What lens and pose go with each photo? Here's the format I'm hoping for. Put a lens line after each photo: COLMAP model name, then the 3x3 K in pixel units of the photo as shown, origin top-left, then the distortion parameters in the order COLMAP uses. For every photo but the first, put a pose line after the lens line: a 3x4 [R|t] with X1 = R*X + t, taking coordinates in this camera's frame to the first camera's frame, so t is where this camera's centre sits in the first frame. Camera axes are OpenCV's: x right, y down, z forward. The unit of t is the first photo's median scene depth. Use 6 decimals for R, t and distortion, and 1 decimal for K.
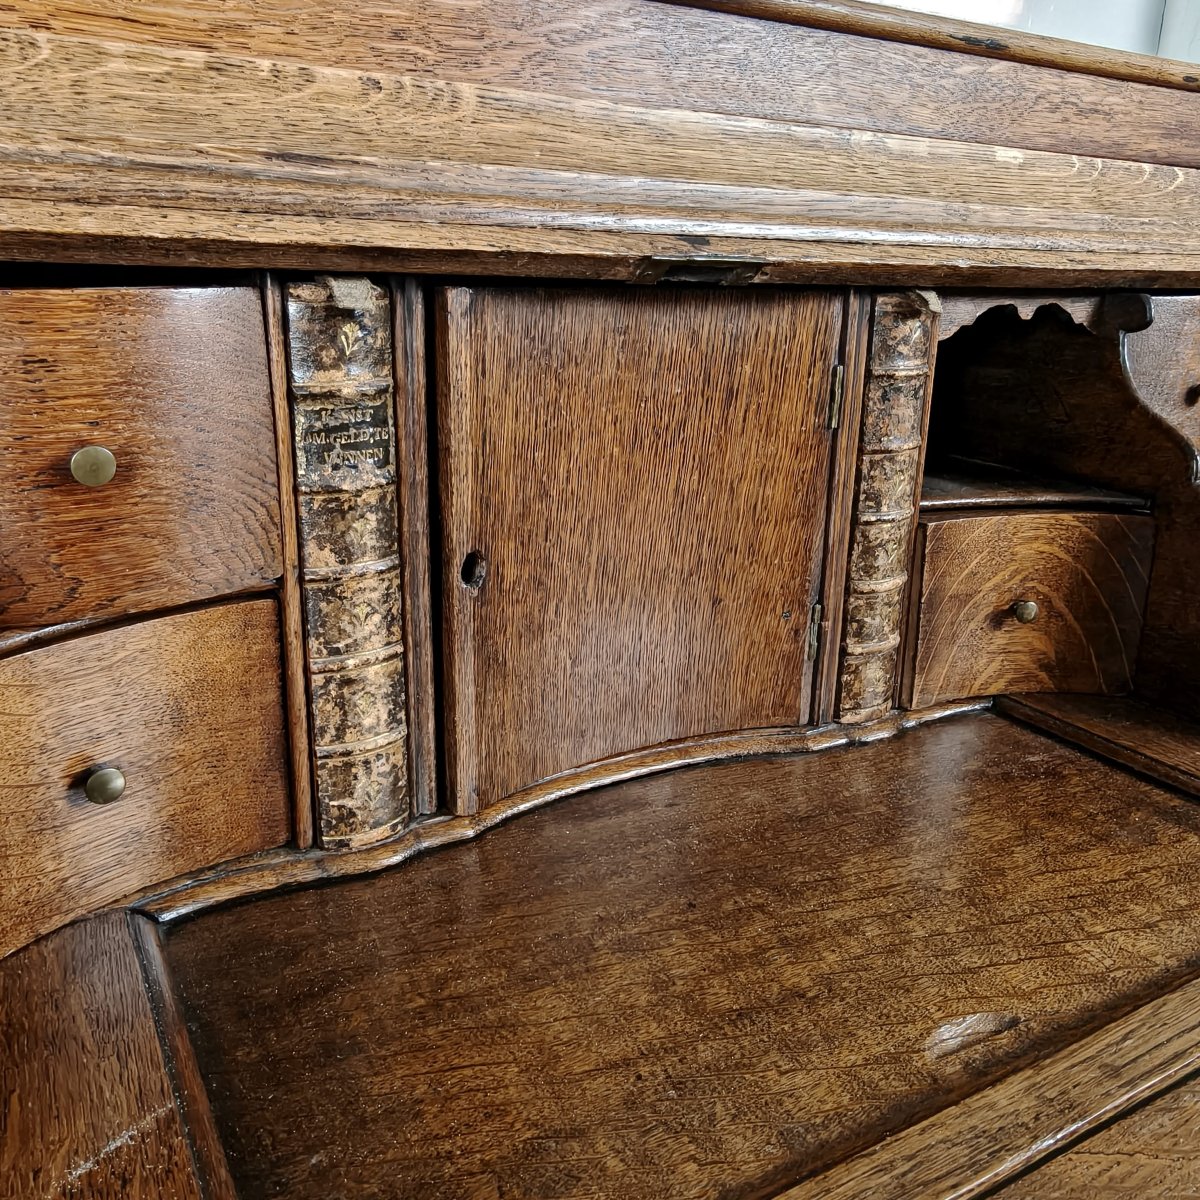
lens RADIAL K [[1082.7, 0, 598.7], [0, 1082.7, 599.6], [0, 0, 1]] dist [-0.015445, 0.019657]
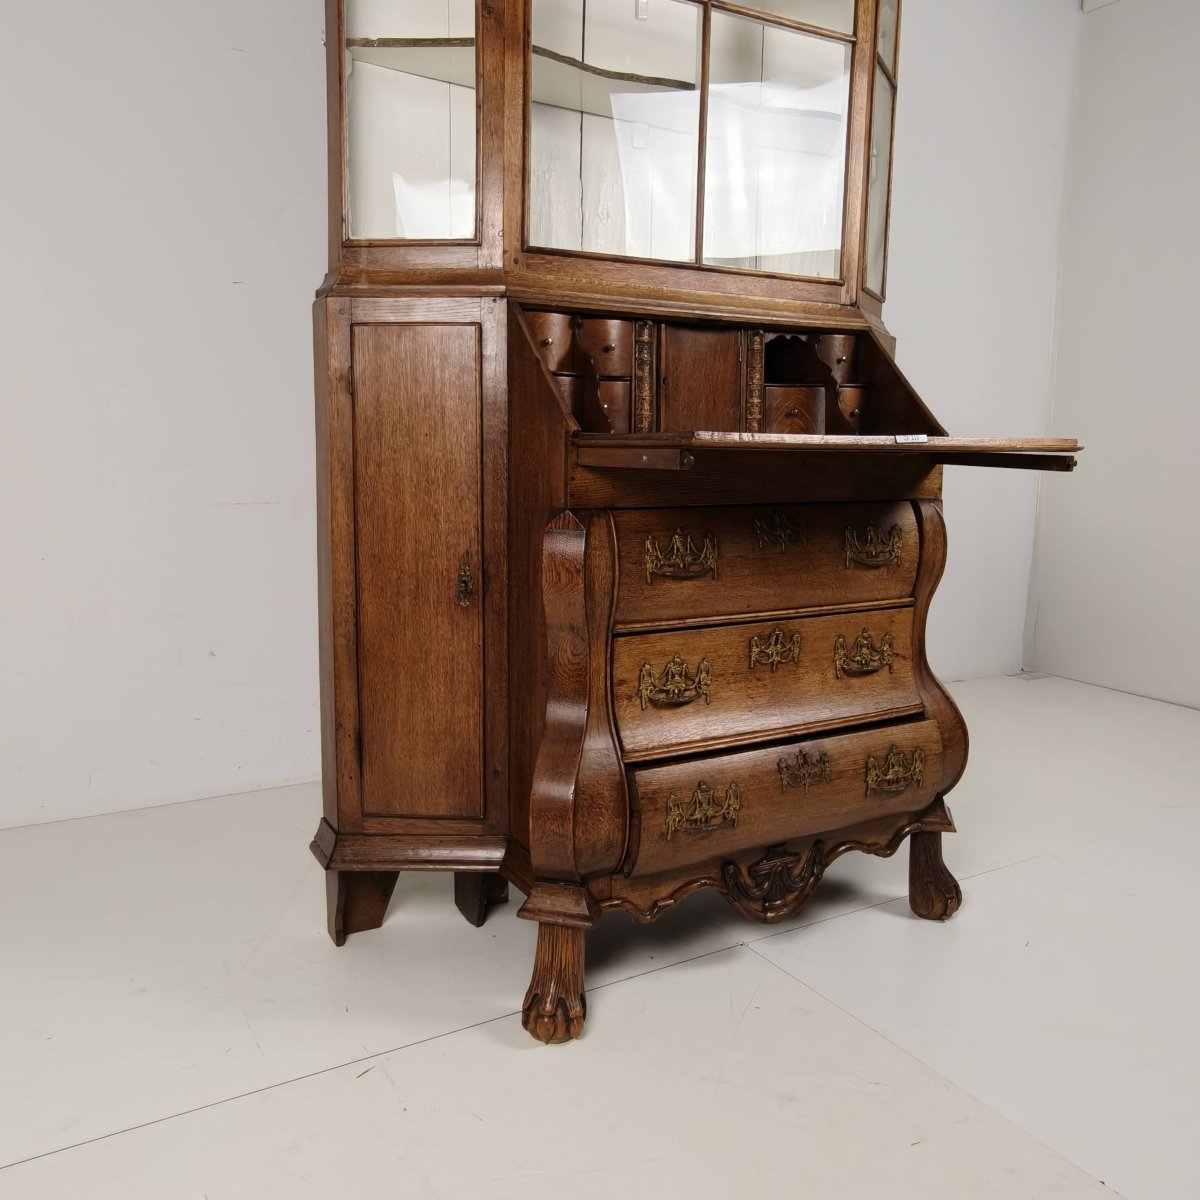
lens RADIAL K [[1082.7, 0, 600.4], [0, 1082.7, 594.0], [0, 0, 1]] dist [-0.015445, 0.019657]
pose [[0.999551, -0.023274, 0.018883, -0.450543], [0.026103, 0.985637, -0.166851, 1.492434], [-0.014729, 0.167269, 0.985801, -3.142859]]
